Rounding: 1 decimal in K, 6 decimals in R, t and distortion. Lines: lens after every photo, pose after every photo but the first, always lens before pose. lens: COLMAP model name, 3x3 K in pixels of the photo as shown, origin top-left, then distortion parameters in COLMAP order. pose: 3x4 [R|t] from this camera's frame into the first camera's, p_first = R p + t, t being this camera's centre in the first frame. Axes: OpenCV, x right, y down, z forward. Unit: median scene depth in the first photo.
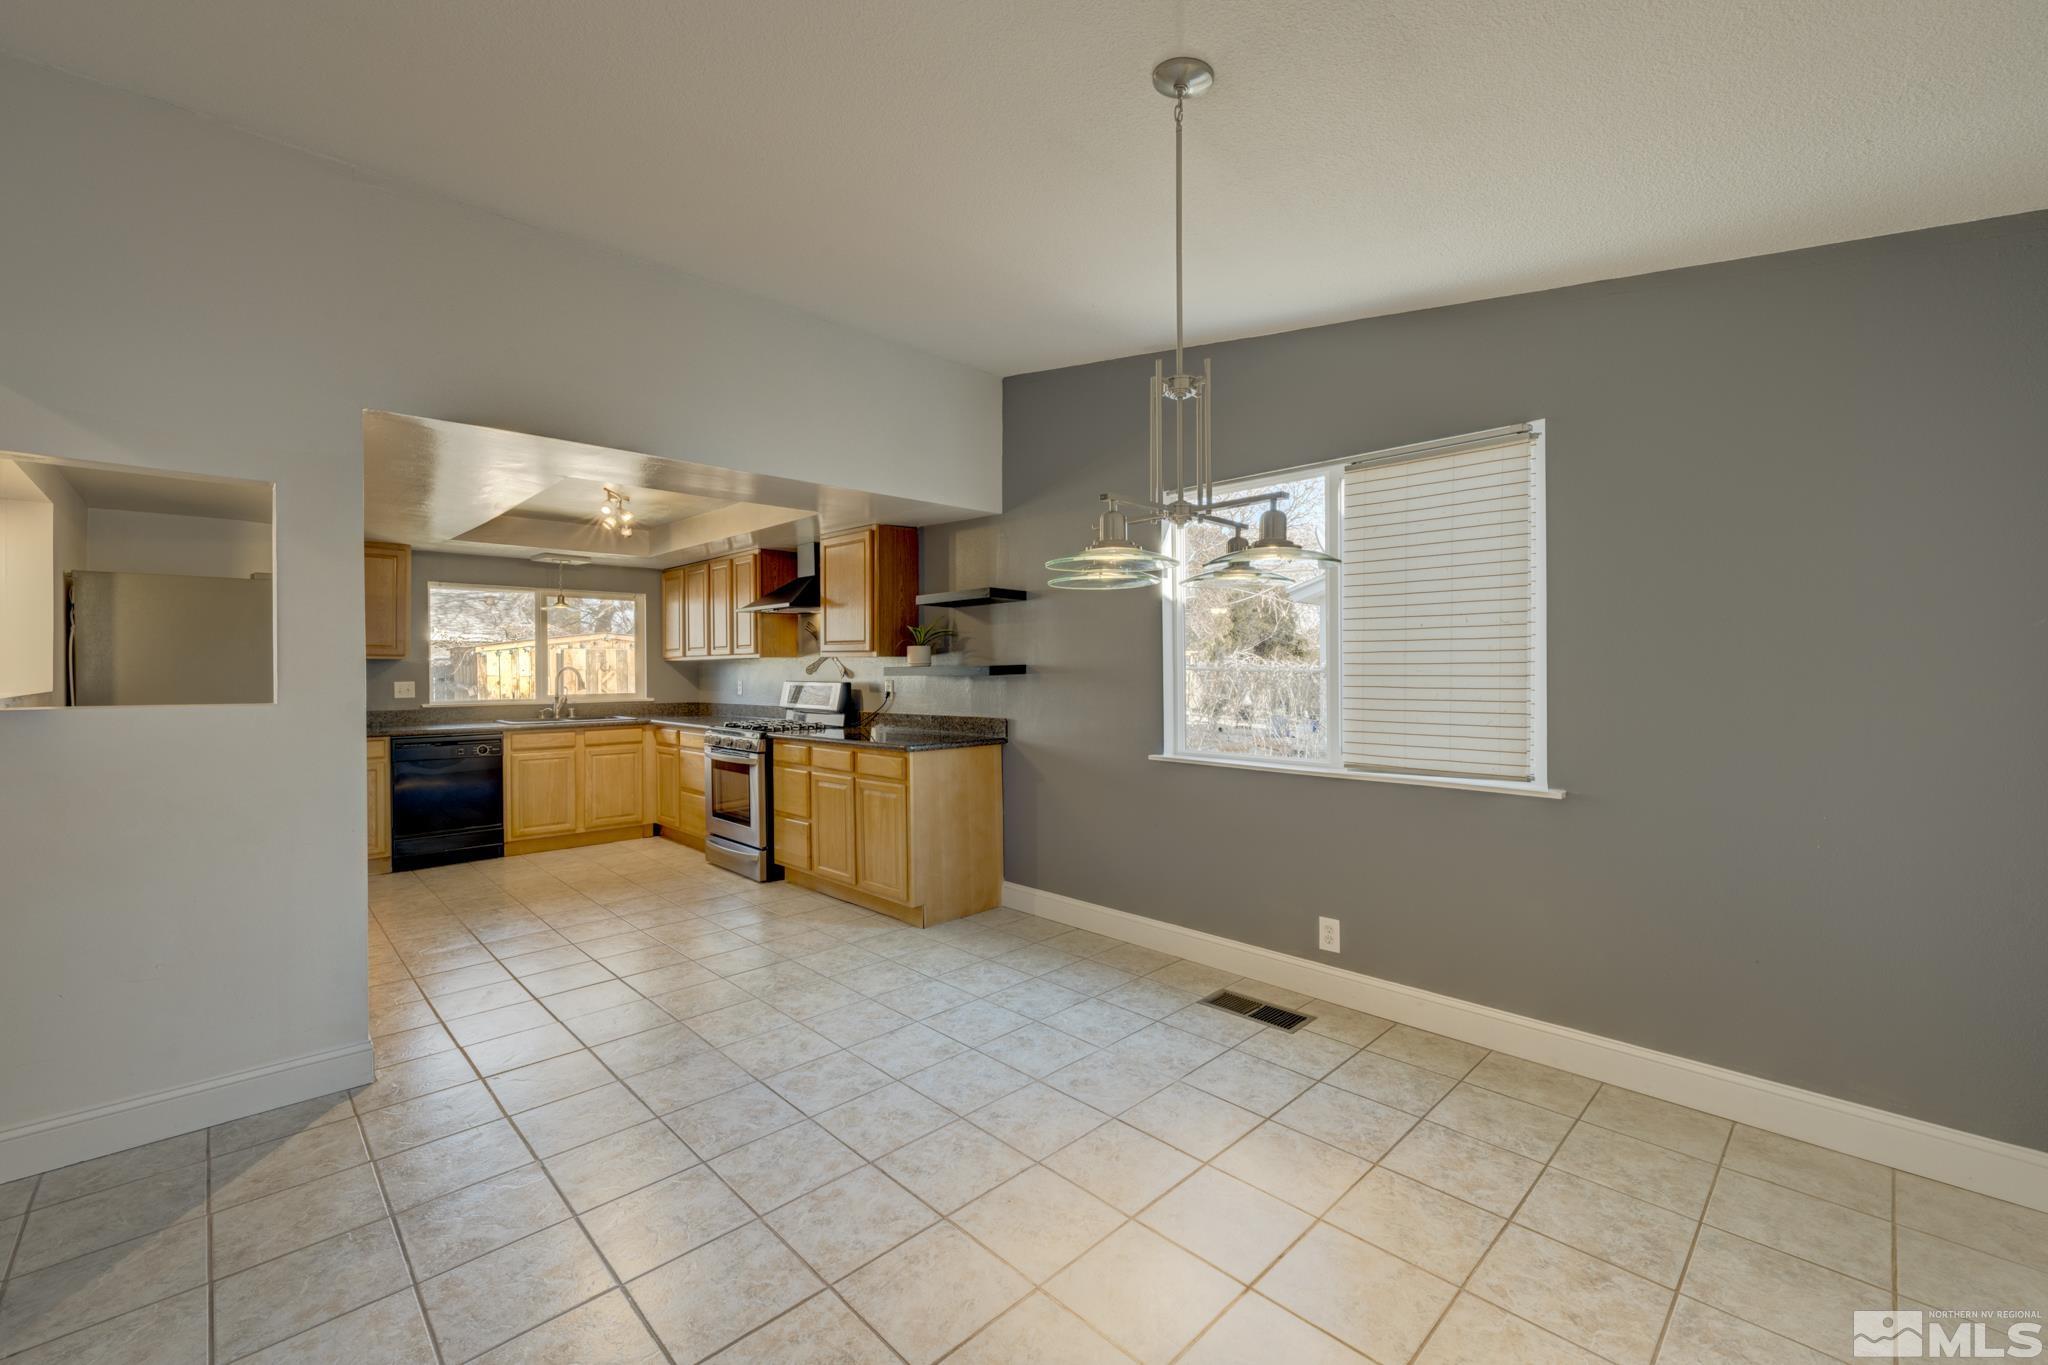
lens RADIAL K [[801.1, 0, 1014.1], [0, 801.1, 675.1], [0, 0, 1]] dist [-0.001516, -0.000050]
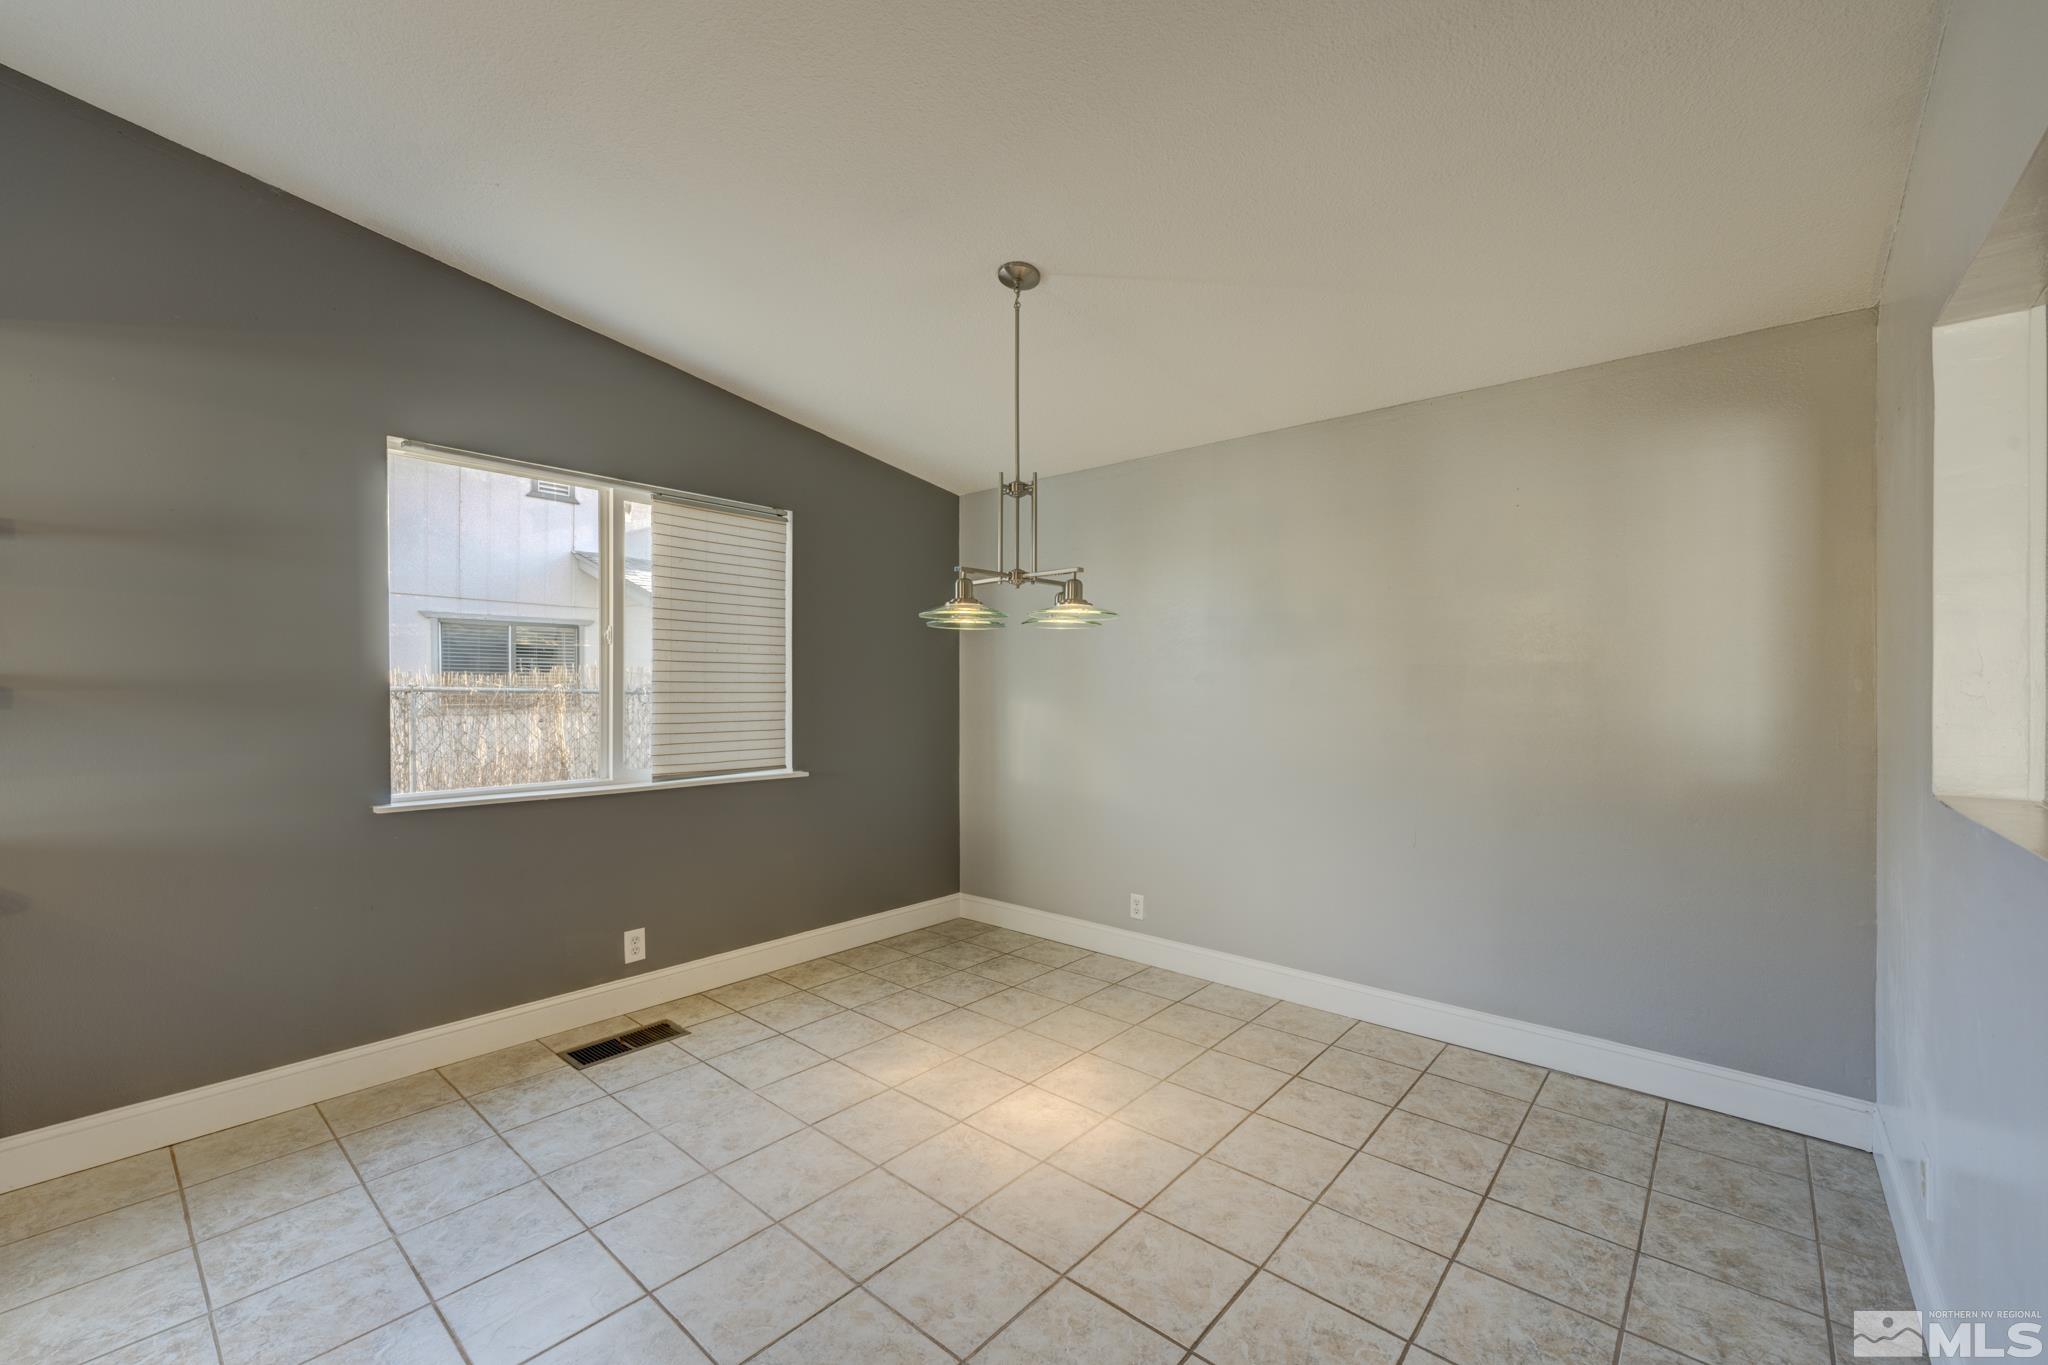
lens RADIAL K [[842.2, 0, 969.9], [0, 842.2, 691.2], [0, 0, 1]] dist [-0.000567, -0.000211]
pose [[-0.041869, 0.003502, 0.999117, -0.583291], [0.002719, 0.999991, -0.003392, 0.003511], [-0.999119, 0.002574, -0.041878, 0.514419]]
